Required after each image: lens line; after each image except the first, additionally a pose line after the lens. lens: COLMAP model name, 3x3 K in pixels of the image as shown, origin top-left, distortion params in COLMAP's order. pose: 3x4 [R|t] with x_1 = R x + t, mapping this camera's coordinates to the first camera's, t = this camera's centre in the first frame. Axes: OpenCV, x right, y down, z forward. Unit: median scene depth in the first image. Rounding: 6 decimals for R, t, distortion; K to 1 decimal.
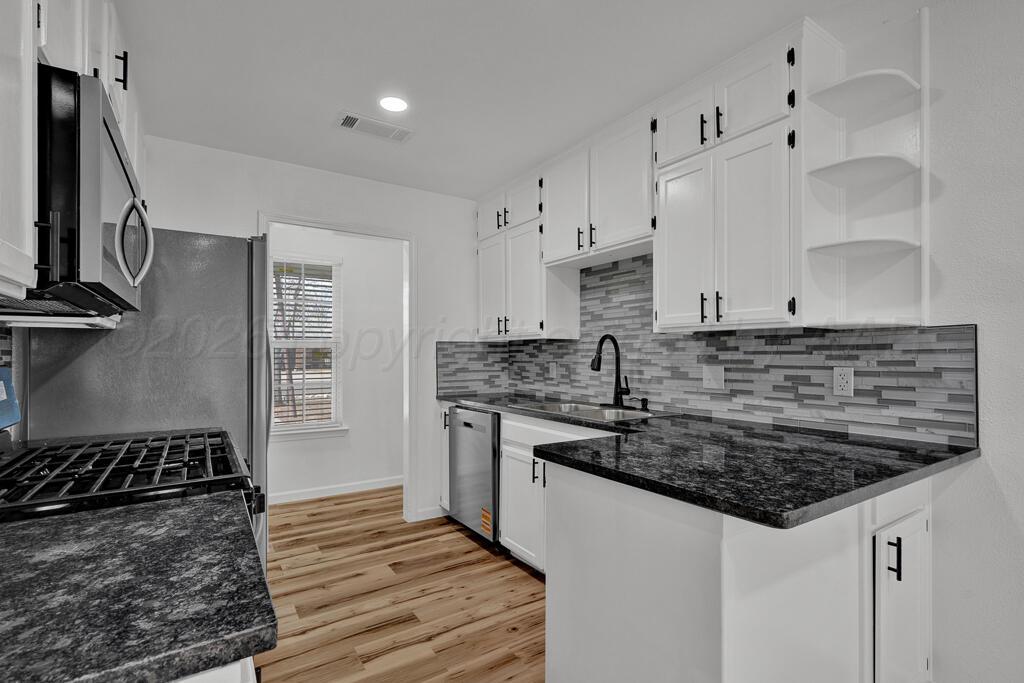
lens RADIAL K [[474.1, 0, 523.1], [0, 474.1, 348.5], [0, 0, 1]] dist [0.001995, -0.000280]
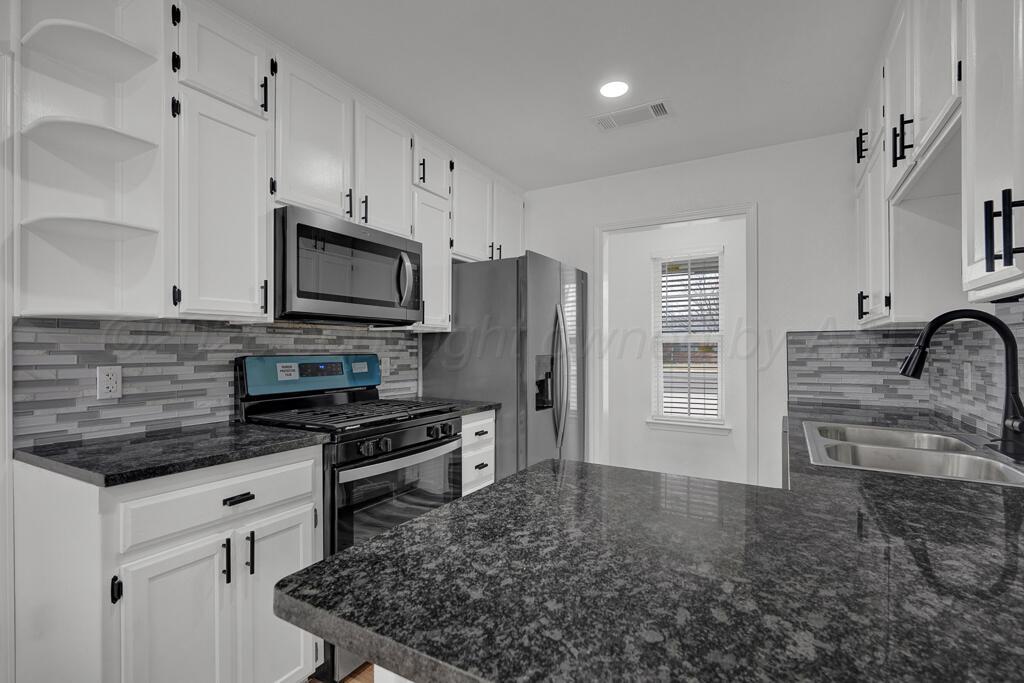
lens RADIAL K [[474.1, 0, 519.5], [0, 474.1, 344.7], [0, 0, 1]] dist [0.001995, -0.000280]
pose [[0.443629, -0.006638, -0.896186, 0.344123], [0.010689, 0.999941, -0.002115, 0.003708], [0.896147, -0.008641, 0.443674, 0.270102]]
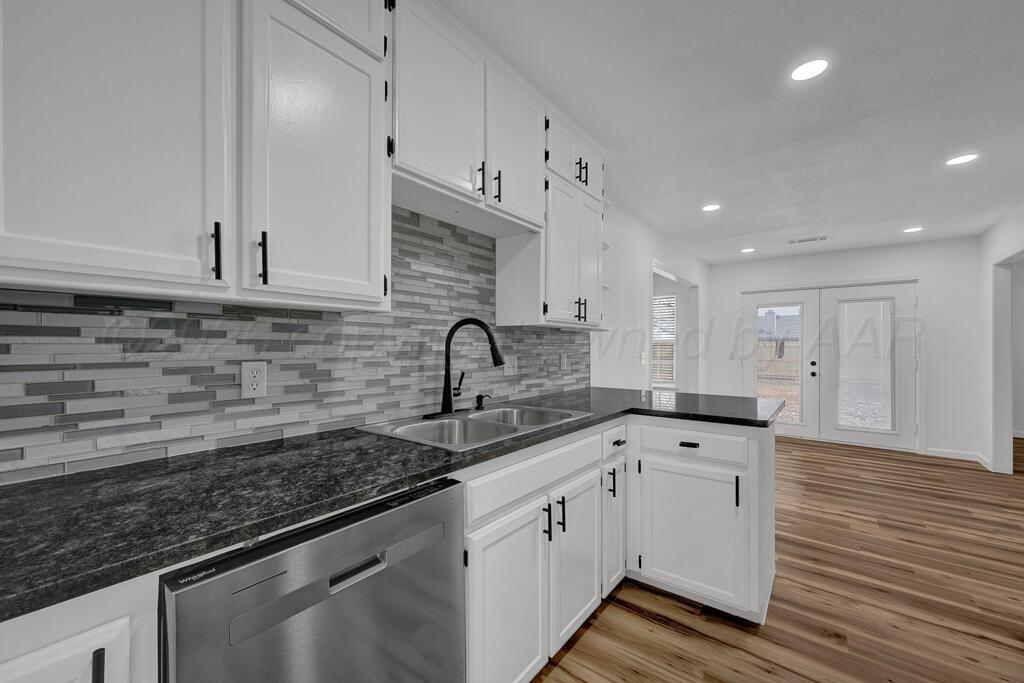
lens RADIAL K [[406.9, 0, 518.2], [0, 406.9, 351.1], [0, 0, 1]] dist [0.002447, 0.000104]
pose [[-0.315759, 0.006403, 0.948818, -0.373900], [0.000550, 0.999978, -0.006565, 0.022940], [-0.948839, -0.001551, -0.315756, 0.913031]]
